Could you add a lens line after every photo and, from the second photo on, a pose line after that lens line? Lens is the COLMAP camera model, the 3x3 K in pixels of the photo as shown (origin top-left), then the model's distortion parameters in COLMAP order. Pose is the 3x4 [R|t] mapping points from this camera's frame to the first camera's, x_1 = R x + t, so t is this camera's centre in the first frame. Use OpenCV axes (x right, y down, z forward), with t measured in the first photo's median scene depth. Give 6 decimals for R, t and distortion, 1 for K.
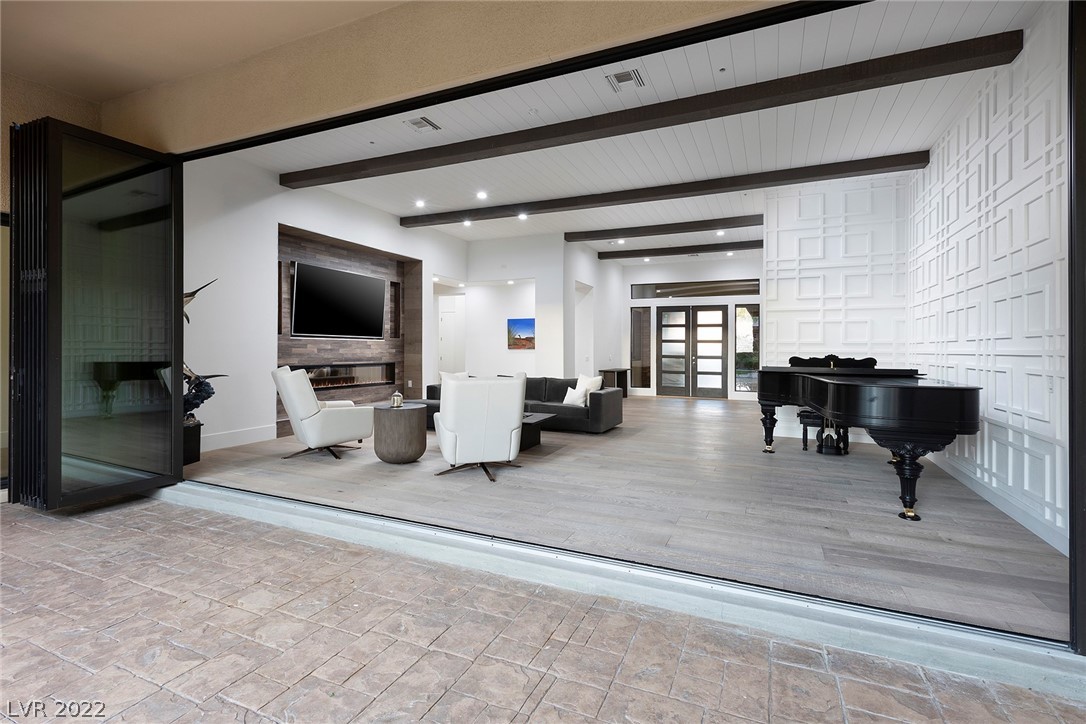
lens RADIAL K [[497.2, 0, 534.7], [0, 497.2, 343.4], [0, 0, 1]] dist [0.013411, -0.001814]
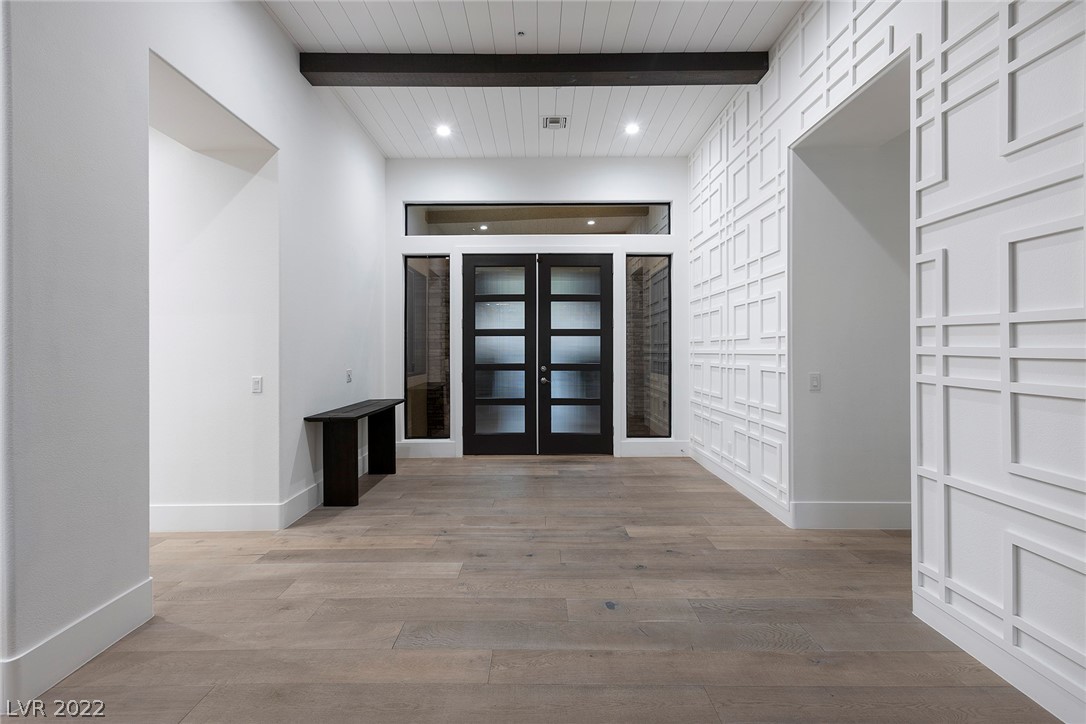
lens RADIAL K [[497.2, 0, 527.4], [0, 497.2, 343.8], [0, 0, 1]] dist [0.013411, -0.001814]
pose [[0.909882, 0.000383, 0.414867, 0.113934], [0.000399, 0.999998, -0.001800, 0.006887], [-0.414867, 0.001803, 0.909880, 0.577698]]
